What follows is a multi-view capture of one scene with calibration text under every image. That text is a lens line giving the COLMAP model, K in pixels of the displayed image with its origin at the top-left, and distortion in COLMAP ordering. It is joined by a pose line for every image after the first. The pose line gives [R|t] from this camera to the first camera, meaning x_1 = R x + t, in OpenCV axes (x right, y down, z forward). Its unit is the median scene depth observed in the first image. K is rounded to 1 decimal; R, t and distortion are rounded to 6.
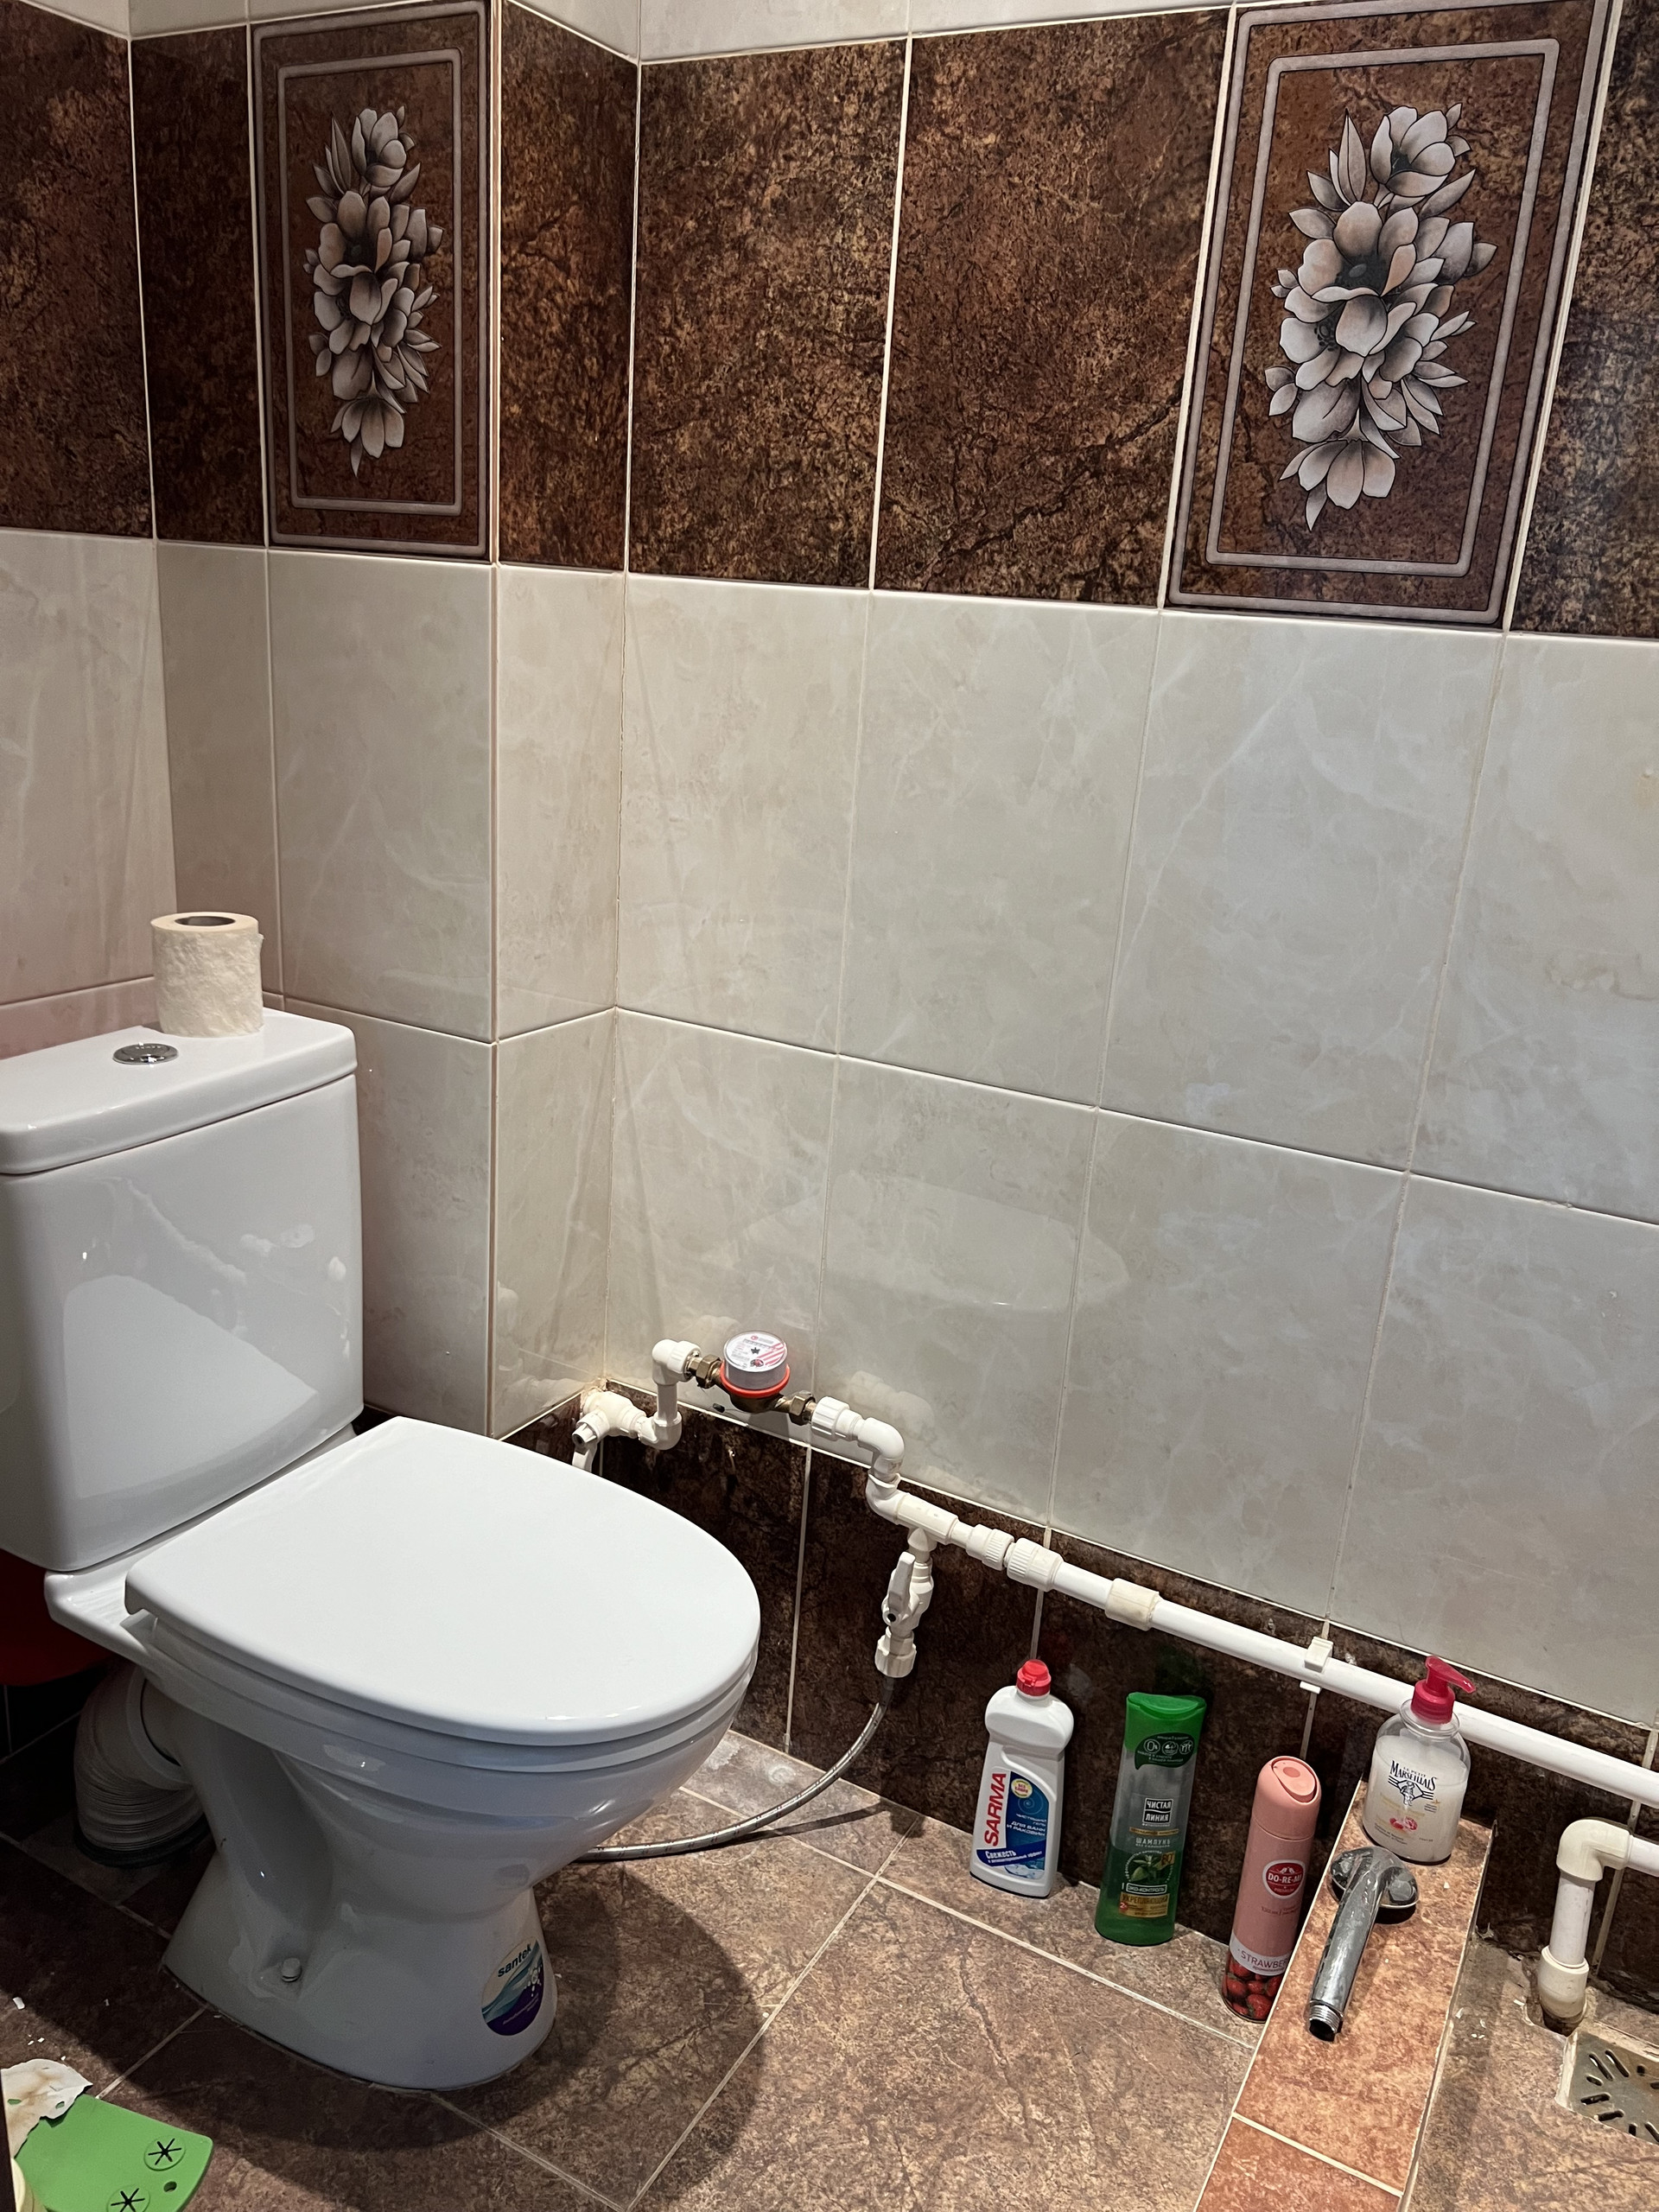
lens RADIAL K [[1661.7, 0, 830.5], [0, 1661.7, 1121.2], [0, 0, 1]] dist [0.054836, -0.061028]
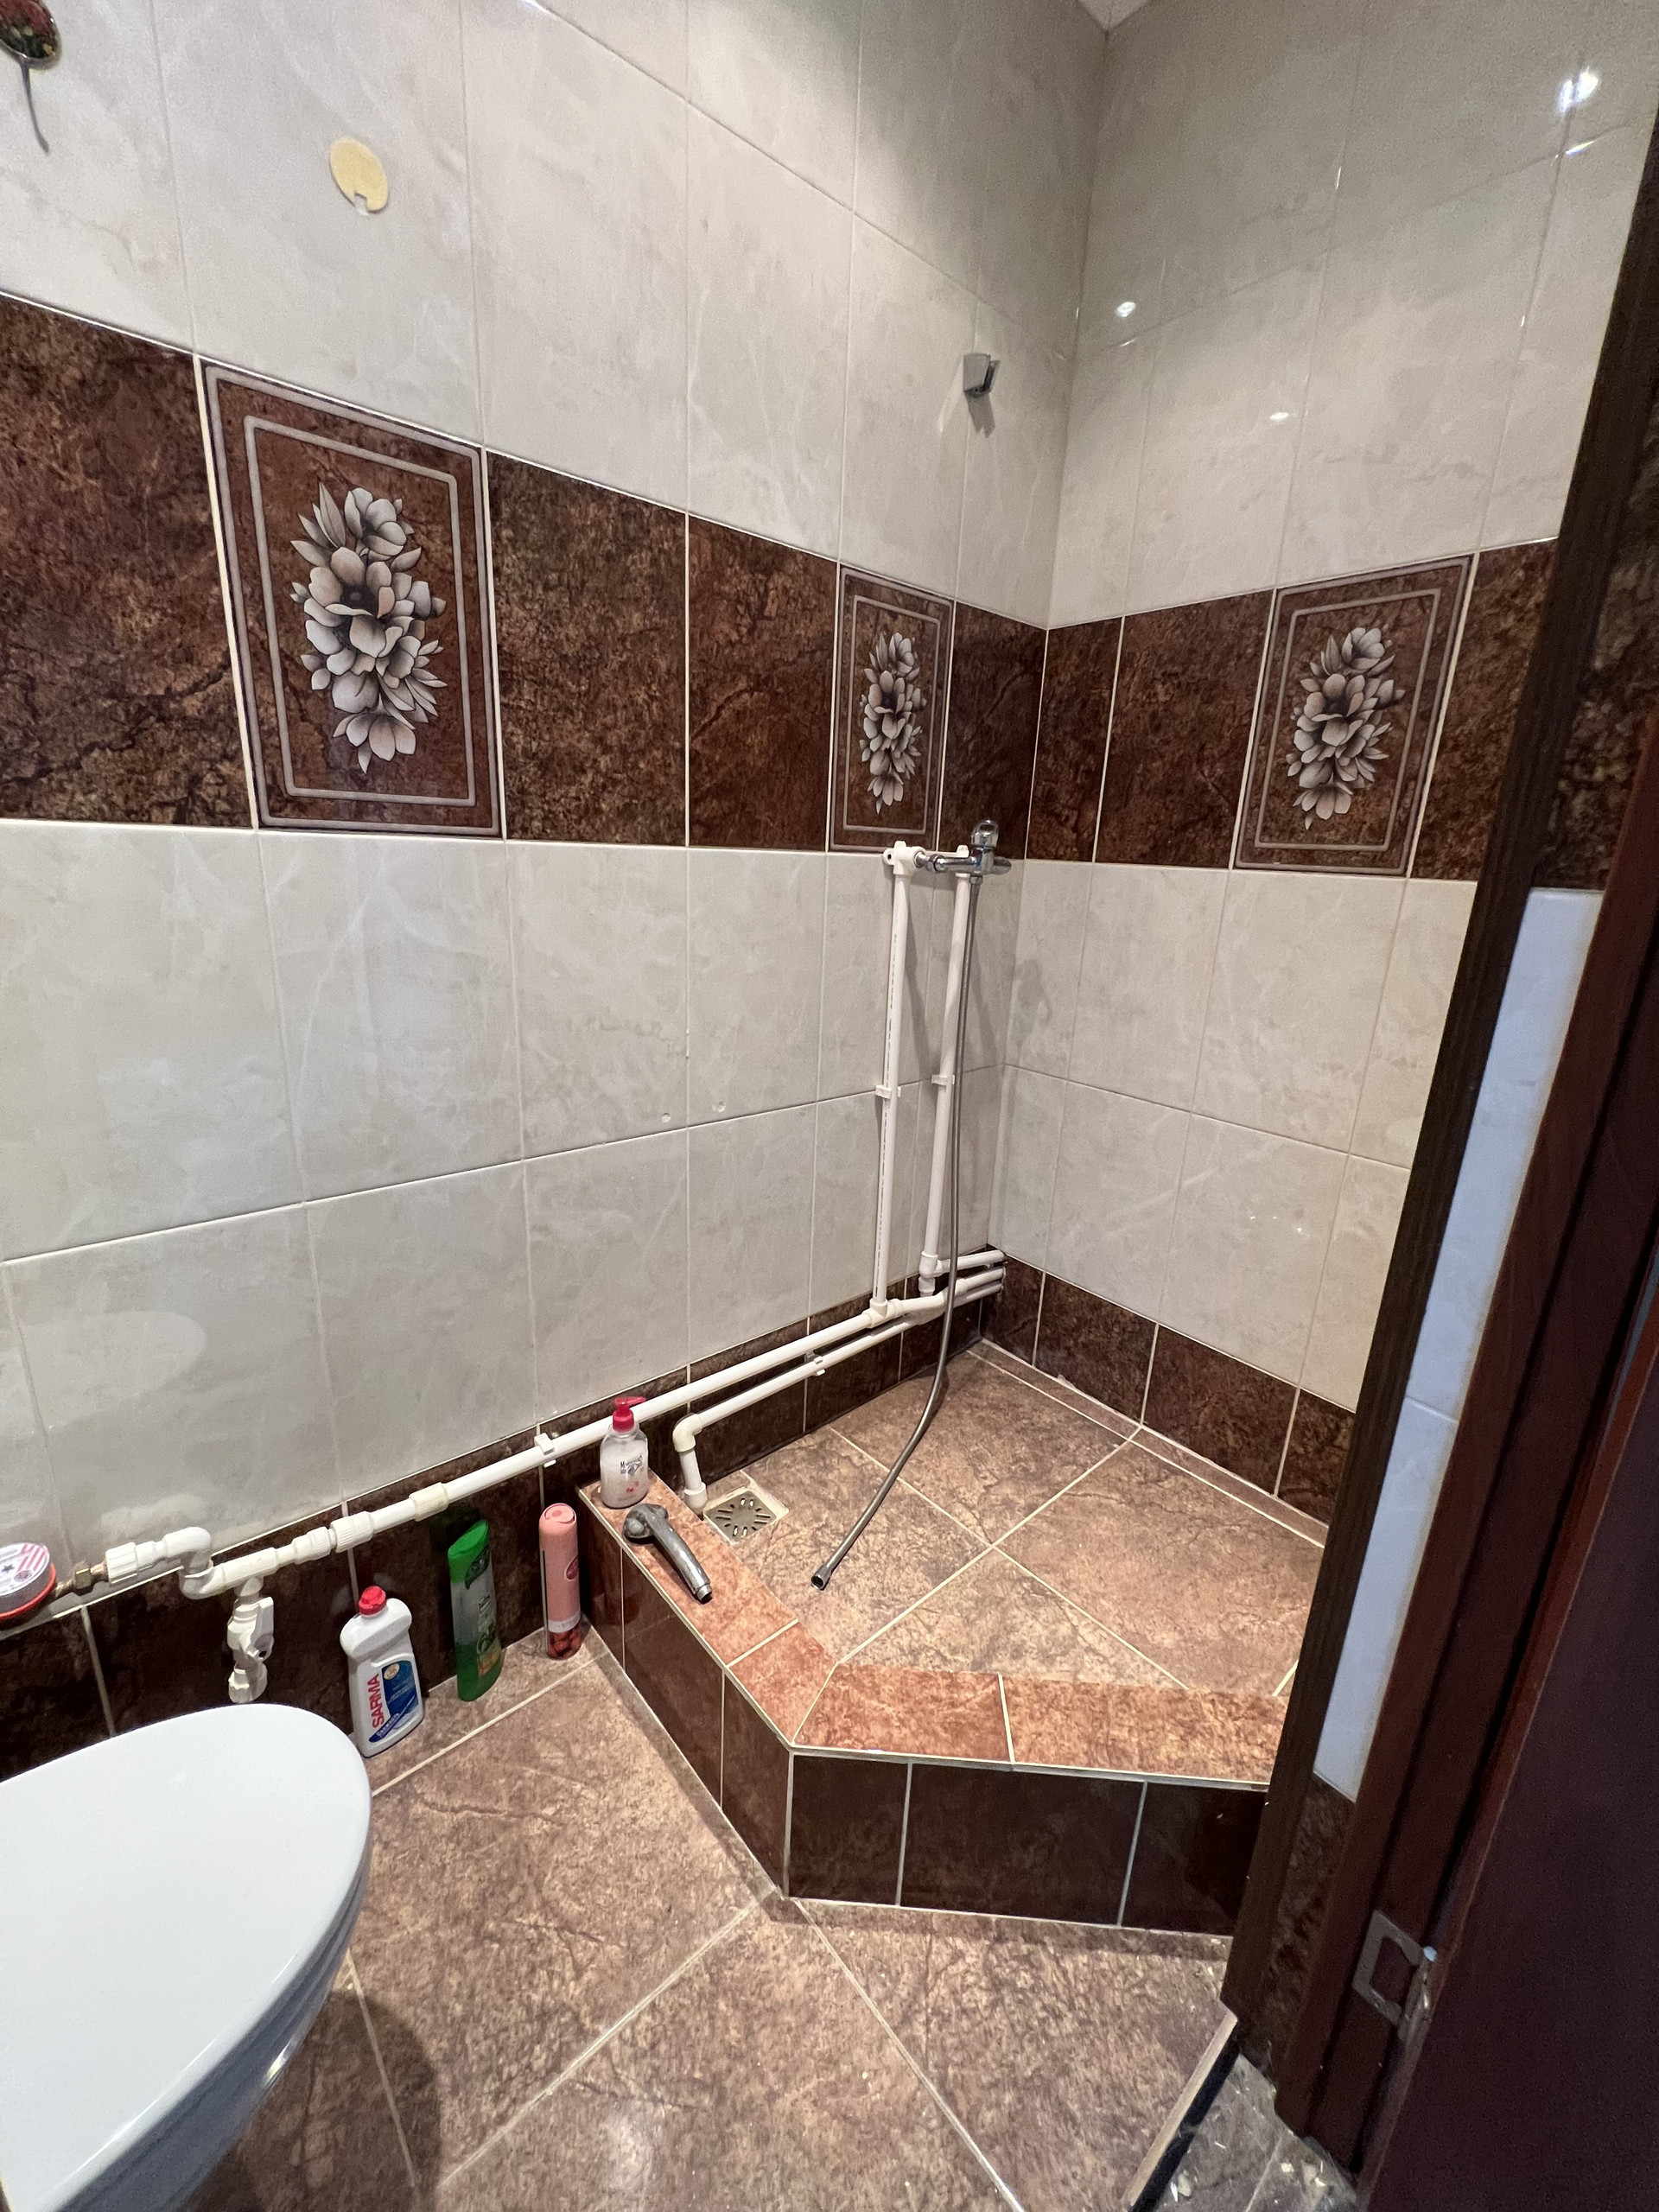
lens RADIAL K [[886.4, 0, 834.6], [0, 886.4, 1100.2], [0, 0, 1]] dist [-0.003015, 0.000672]
pose [[0.339669, -0.307751, 0.888771, -0.327587], [0.261946, 0.938520, 0.224867, -0.146081], [-0.903332, 0.156430, 0.399400, 0.353014]]
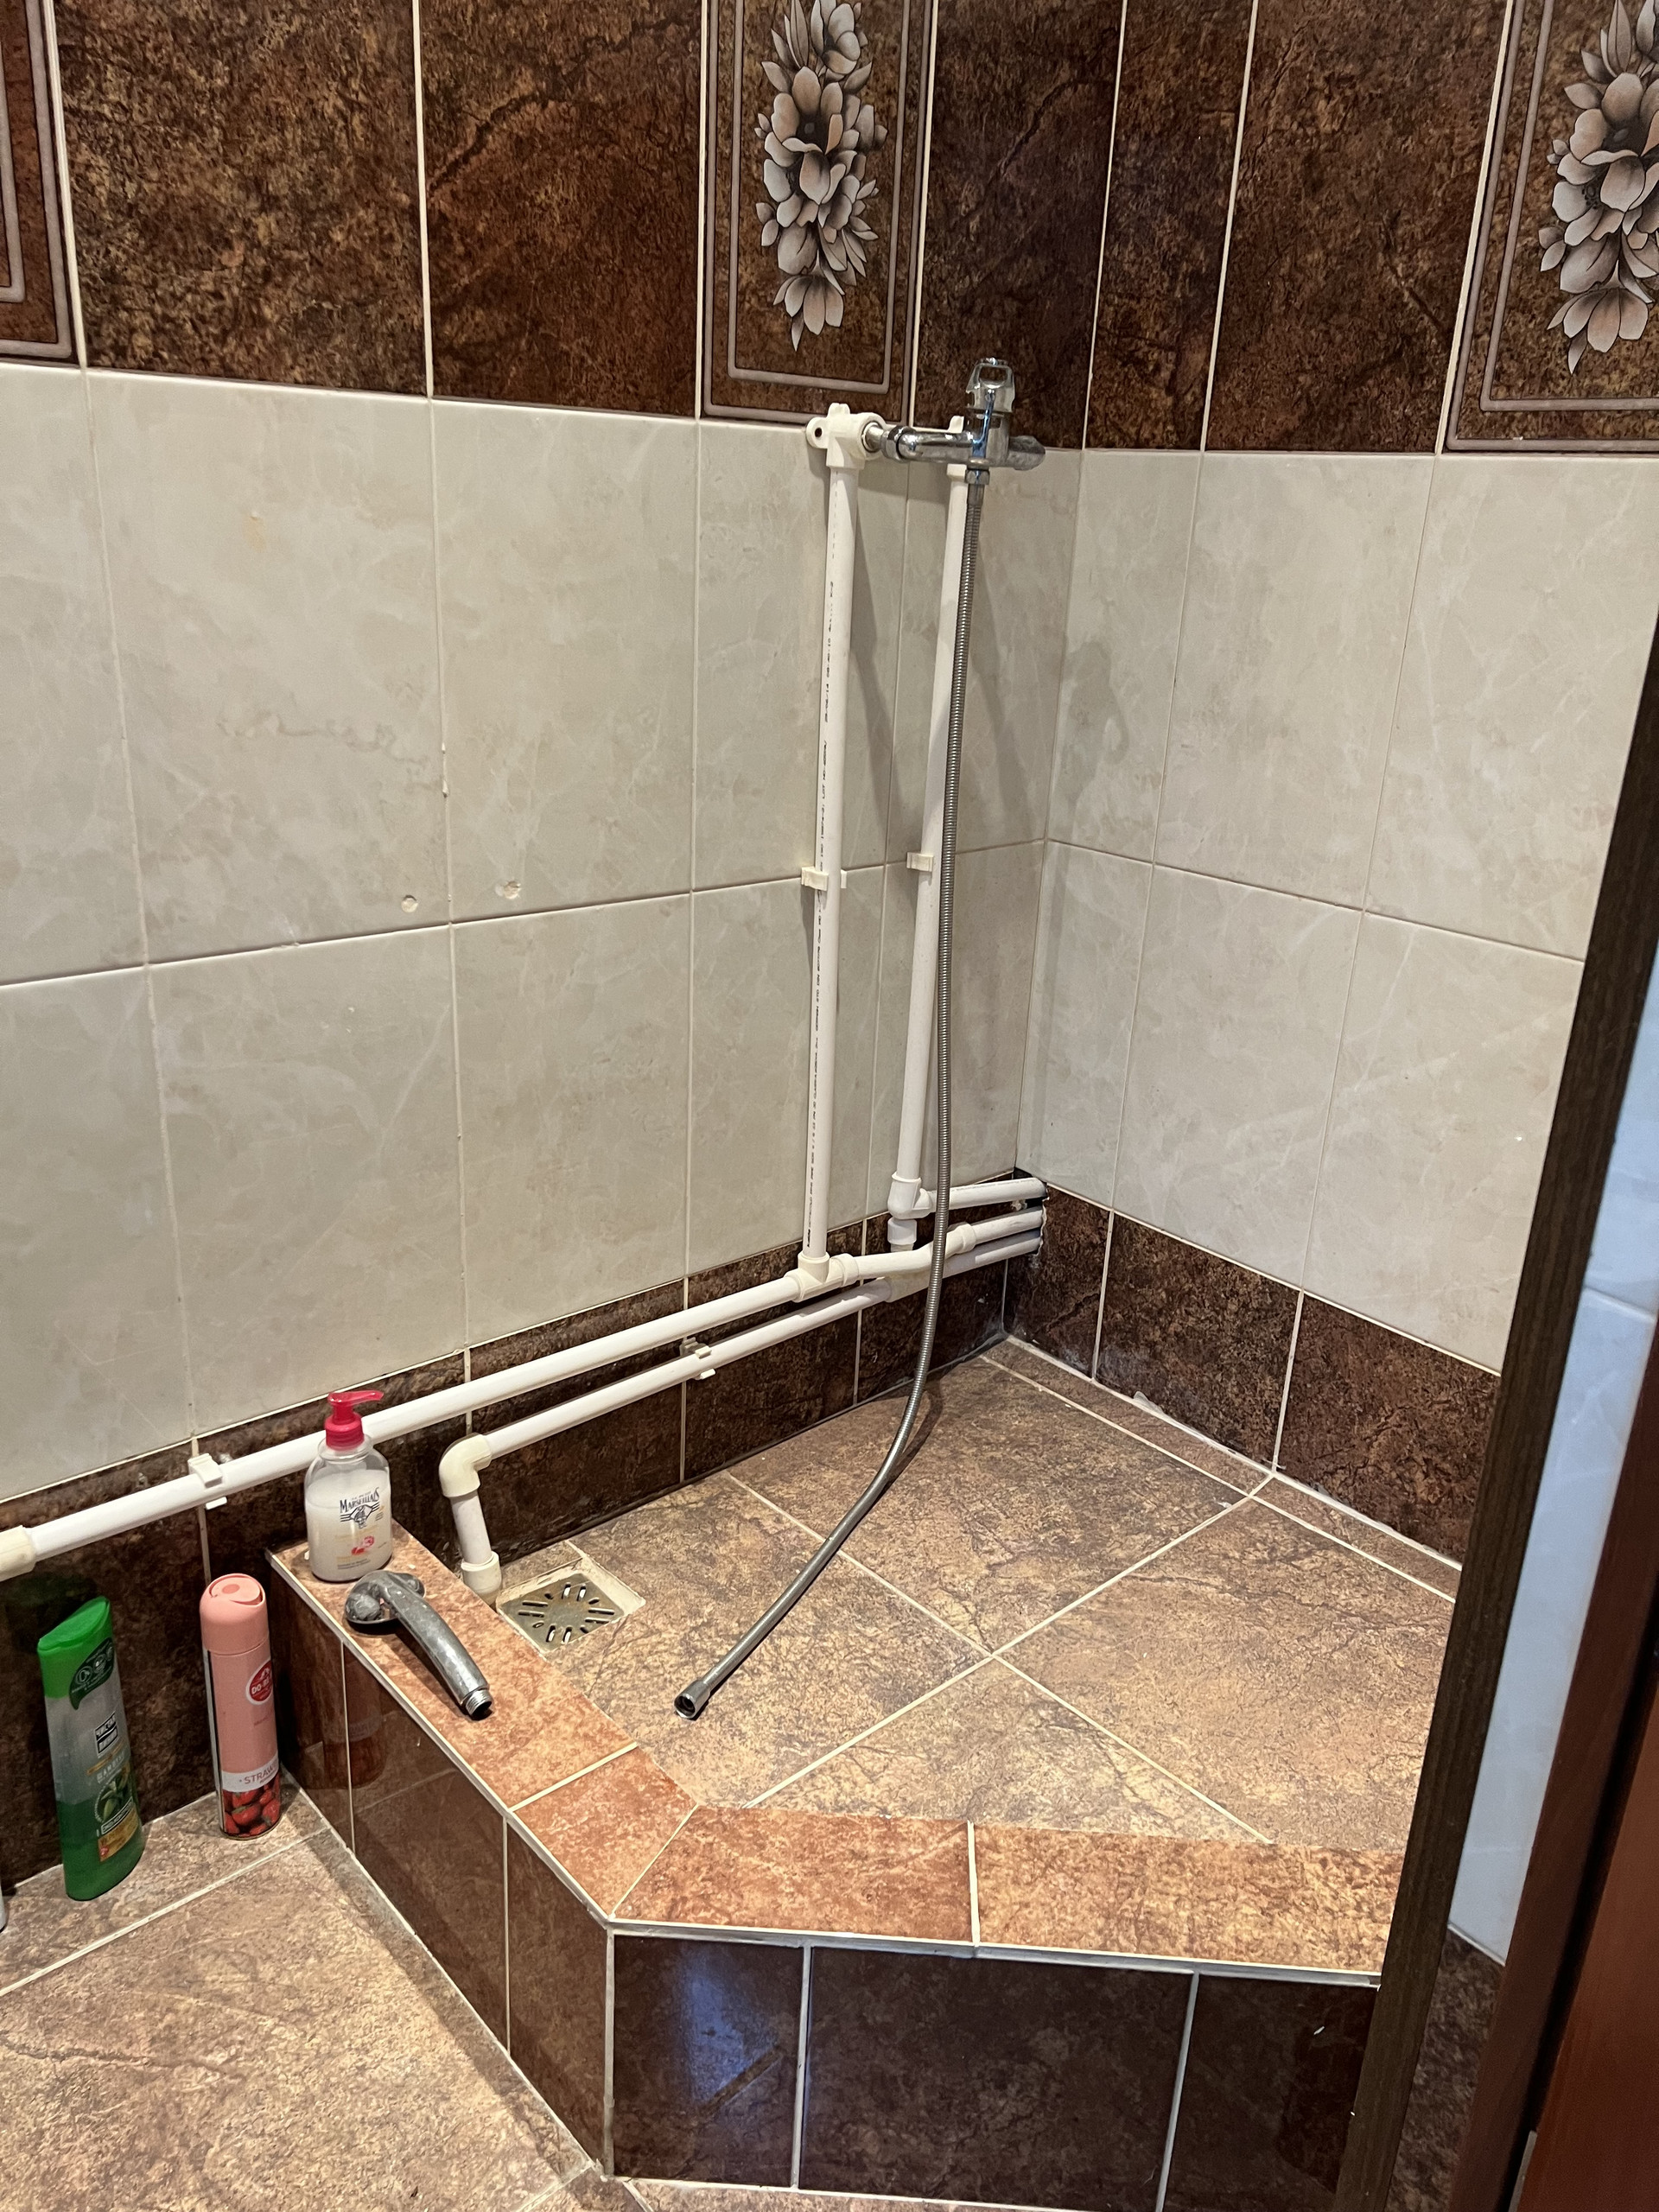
lens RADIAL K [[1661.7, 0, 830.5], [0, 1661.7, 1121.2], [0, 0, 1]] dist [0.054836, -0.061028]
pose [[0.333483, -0.377287, 0.863970, -0.388227], [0.260078, 0.917685, 0.300356, -0.073954], [-0.906172, 0.124536, 0.404156, 0.273834]]
